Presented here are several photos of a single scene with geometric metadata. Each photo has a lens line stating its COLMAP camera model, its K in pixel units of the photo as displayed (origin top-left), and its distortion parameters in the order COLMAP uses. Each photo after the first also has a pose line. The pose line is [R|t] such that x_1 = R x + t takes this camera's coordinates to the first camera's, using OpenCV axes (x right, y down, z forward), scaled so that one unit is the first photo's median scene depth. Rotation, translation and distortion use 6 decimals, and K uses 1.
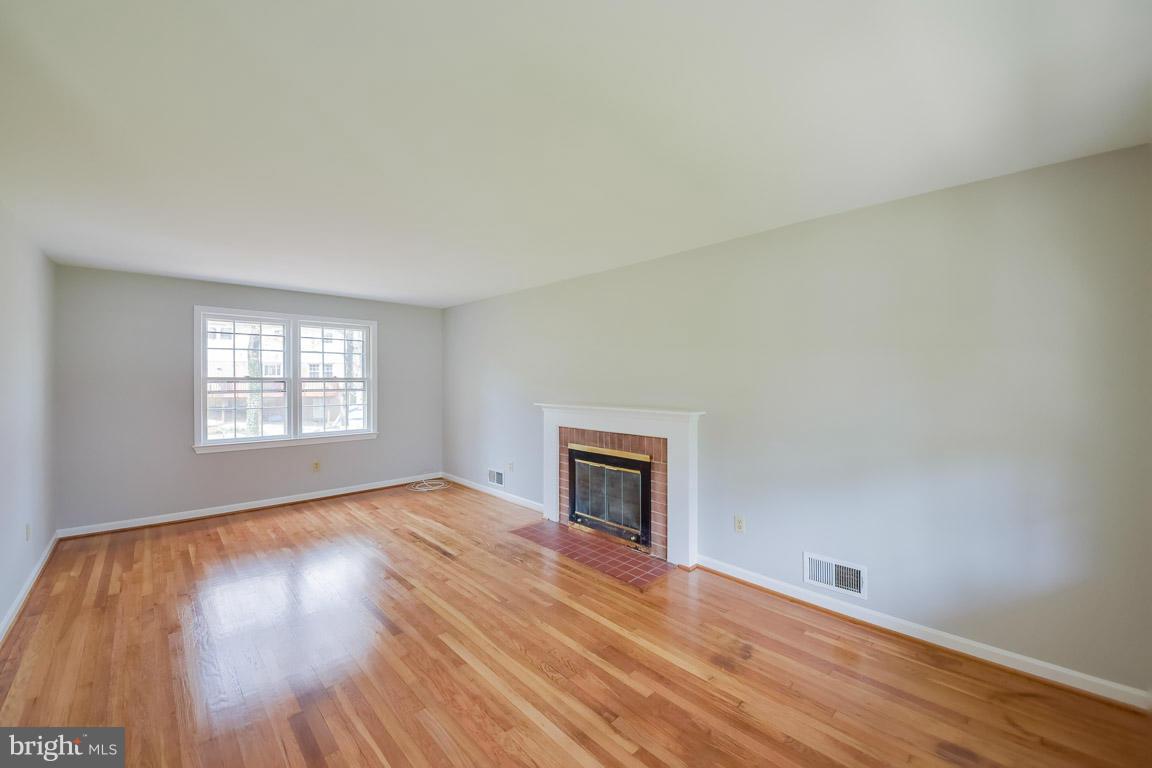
lens RADIAL K [[405.6, 0, 572.3], [0, 405.6, 379.5], [0, 0, 1]] dist [0.000029, -0.006709]
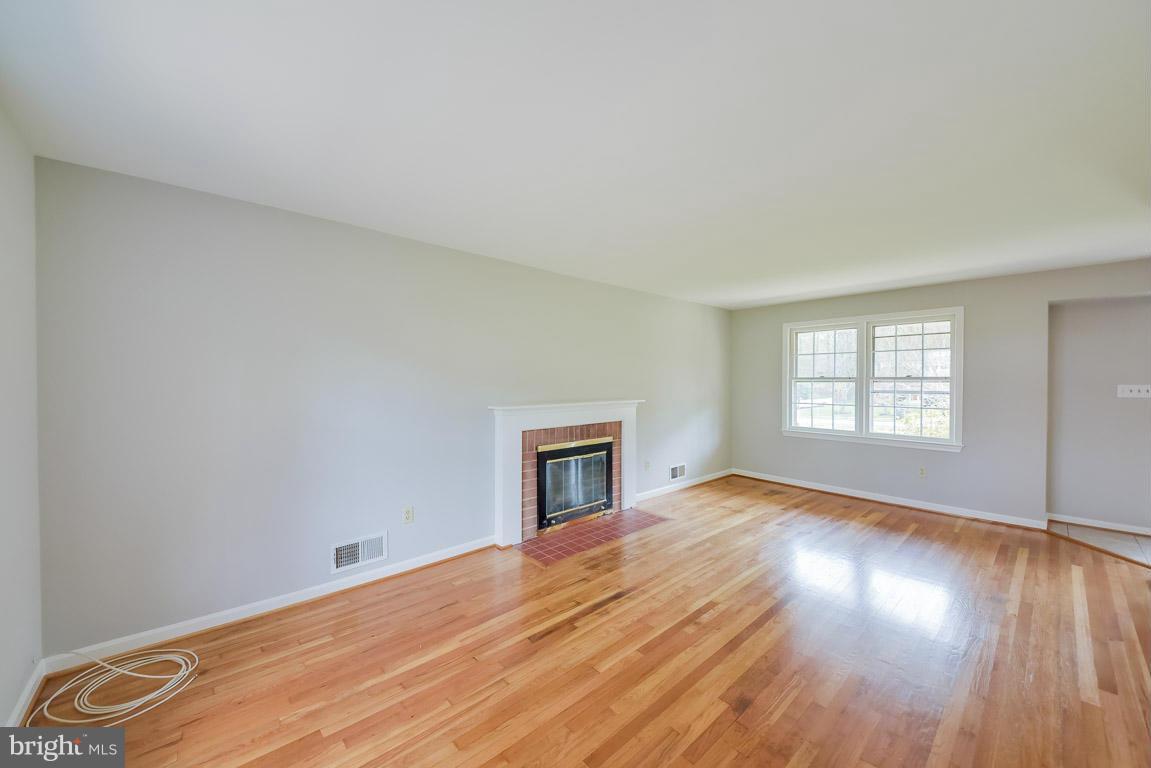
lens RADIAL K [[405.3, 0, 571.8], [0, 405.3, 379.5], [0, 0, 1]] dist [0.000029, -0.006709]
pose [[0.106679, -0.008716, 0.994255, -1.003922], [-0.001844, 0.999958, 0.008964, -0.003171], [-0.994292, -0.002790, 0.106658, 0.910762]]
